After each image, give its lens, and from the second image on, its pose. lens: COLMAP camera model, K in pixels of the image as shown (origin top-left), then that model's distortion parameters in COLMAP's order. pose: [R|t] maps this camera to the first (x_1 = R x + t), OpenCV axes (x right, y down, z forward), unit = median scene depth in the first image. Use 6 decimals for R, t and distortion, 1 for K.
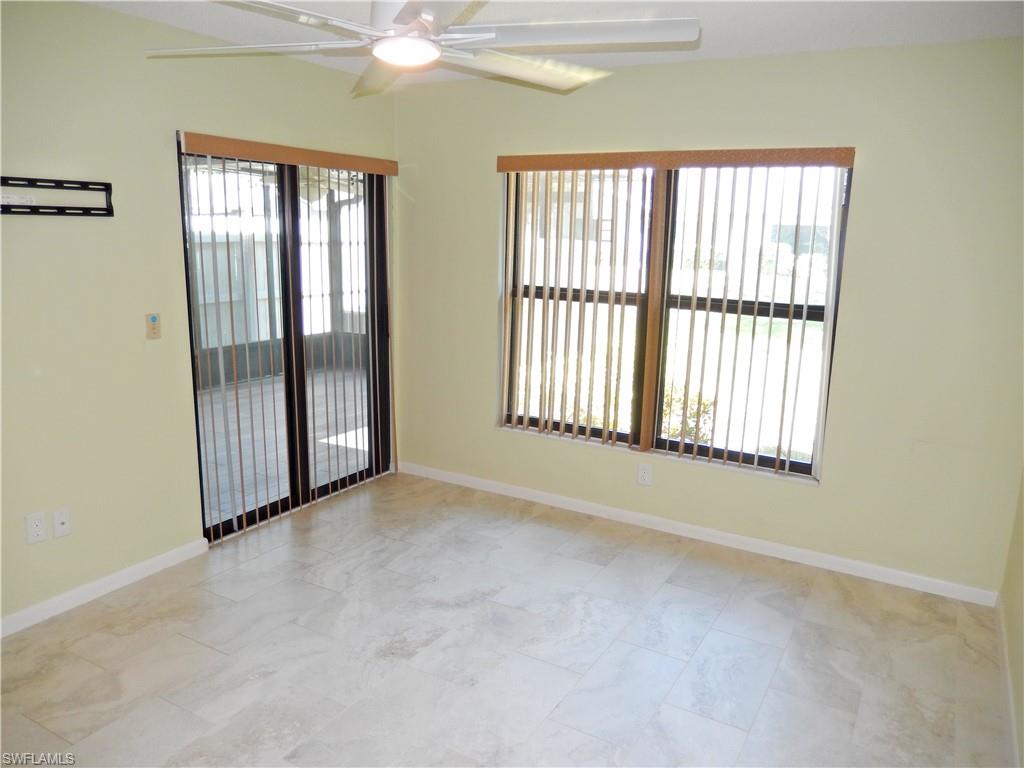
lens RADIAL K [[774.3, 0, 510.3], [0, 774.3, 399.2], [0, 0, 1]] dist [-0.005995, 0.002612]
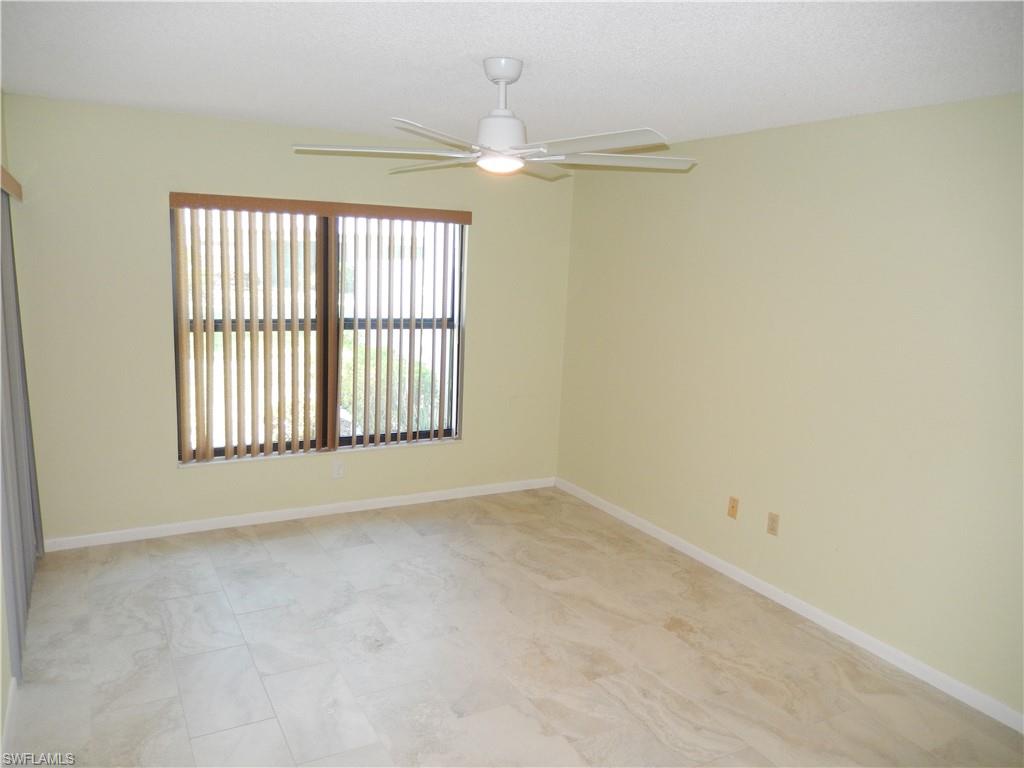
lens RADIAL K [[774.3, 0, 510.3], [0, 774.3, 399.2], [0, 0, 1]] dist [-0.005995, 0.002612]
pose [[0.495230, -0.161447, 0.853629, -0.723326], [0.165005, 0.982175, 0.090031, -0.075340], [-0.852948, 0.096267, 0.513042, 0.157443]]
